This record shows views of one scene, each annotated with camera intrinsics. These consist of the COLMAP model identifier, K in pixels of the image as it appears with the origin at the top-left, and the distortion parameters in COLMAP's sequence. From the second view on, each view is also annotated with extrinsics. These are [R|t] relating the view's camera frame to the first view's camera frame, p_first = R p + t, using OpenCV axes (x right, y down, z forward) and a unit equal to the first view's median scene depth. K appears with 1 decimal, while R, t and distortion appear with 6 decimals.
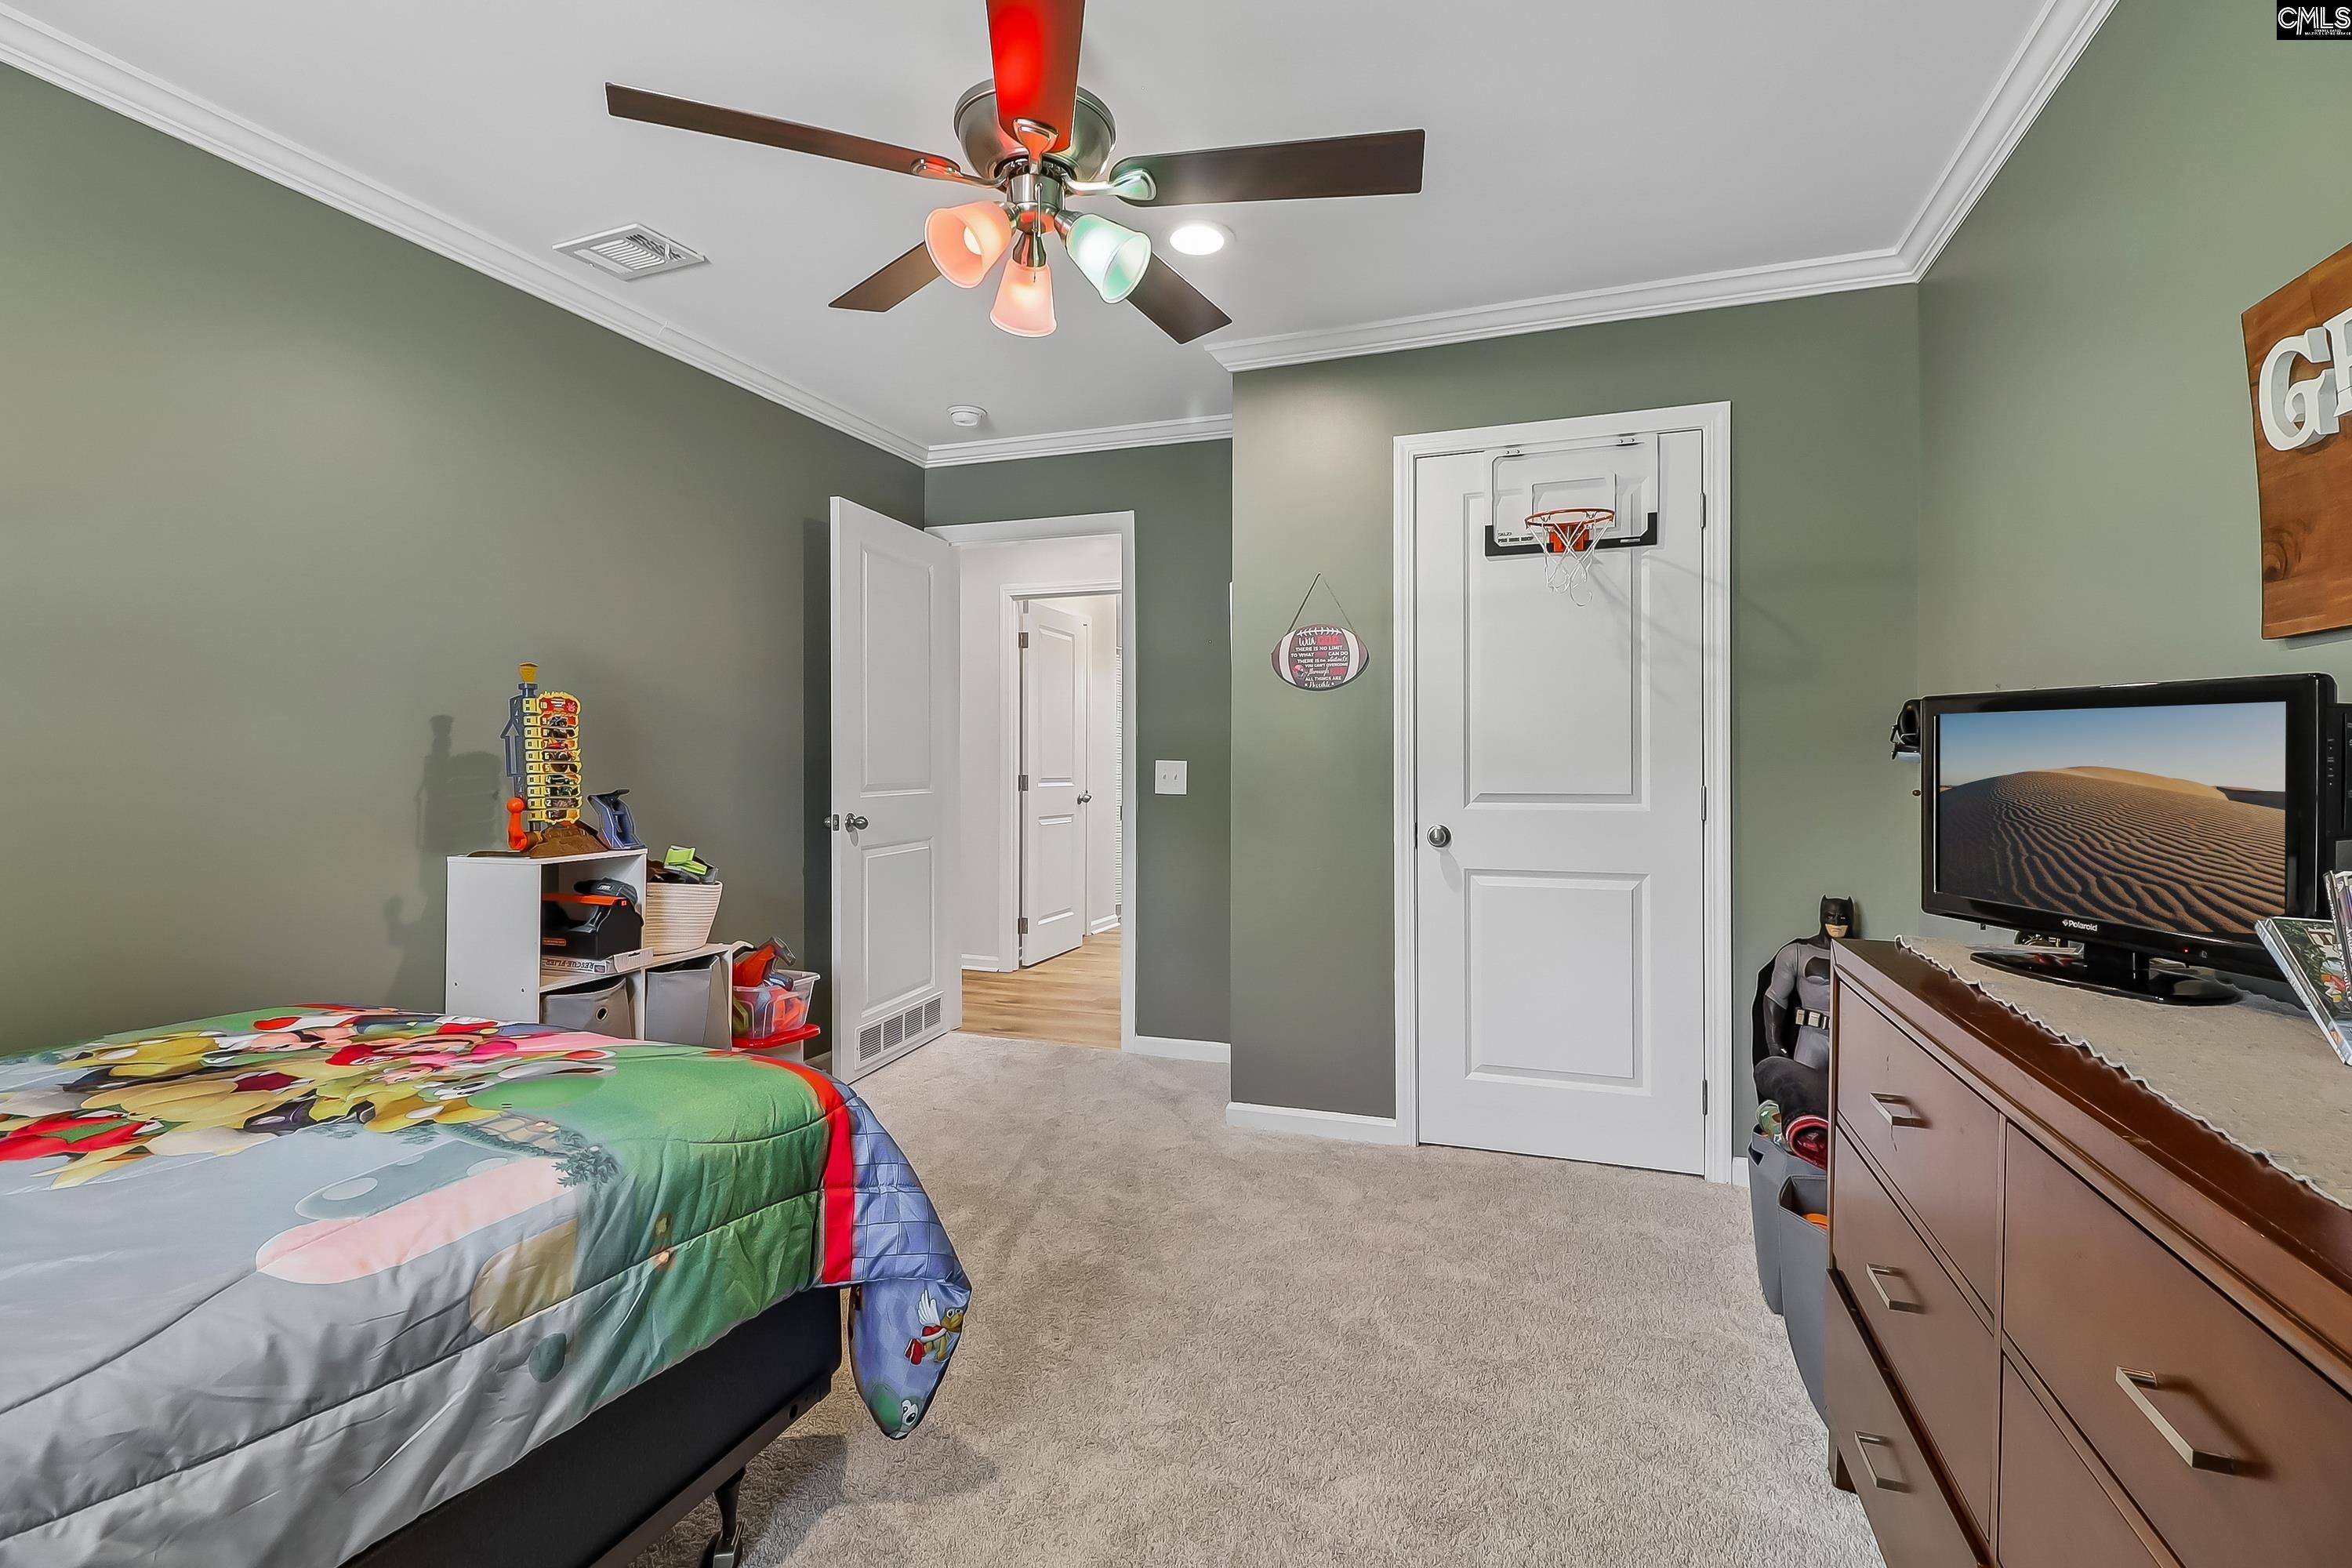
lens RADIAL K [[1093.7, 0, 1169.0], [0, 1093.7, 772.7], [0, 0, 1]] dist [0.000160, -0.000393]
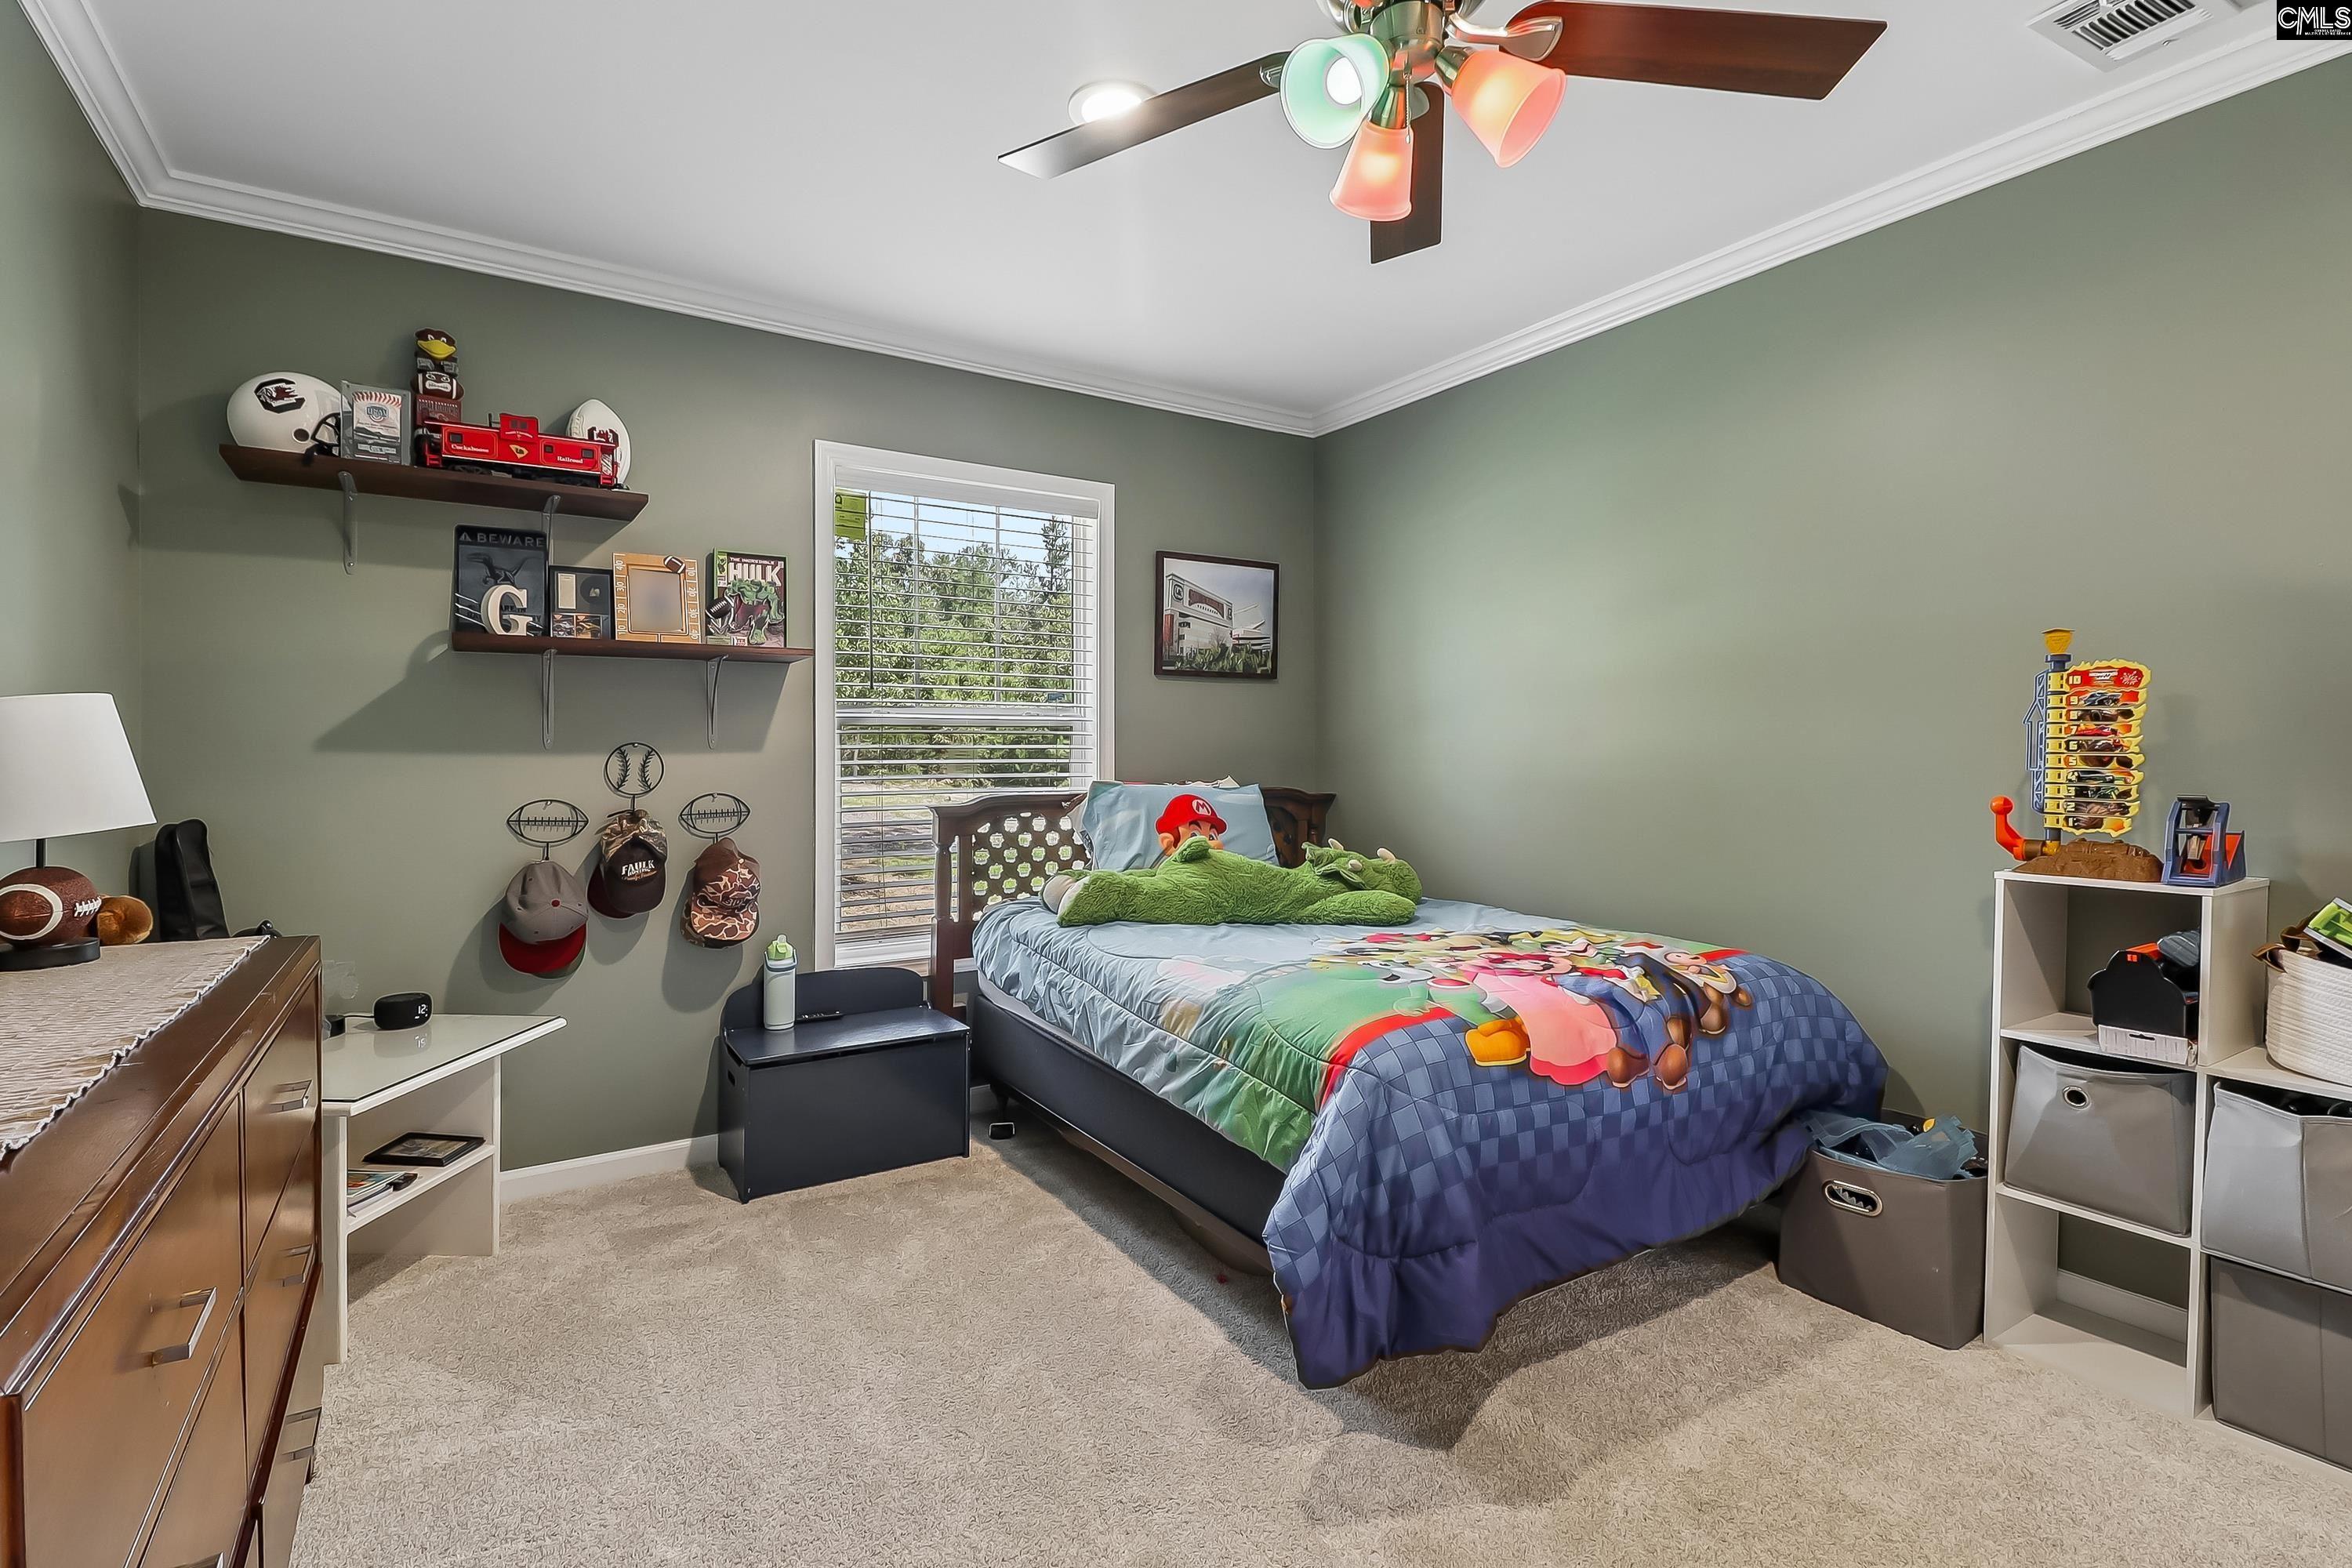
lens RADIAL K [[1088.2, 0, 1182.0], [0, 1088.2, 753.1], [0, 0, 1]] dist [0.022502, -0.019436]
pose [[-0.595259, 0.006363, -0.803509, 0.423573], [-0.008897, 0.999855, 0.014509, -0.015416], [0.803485, 0.015785, -0.595116, 0.947574]]
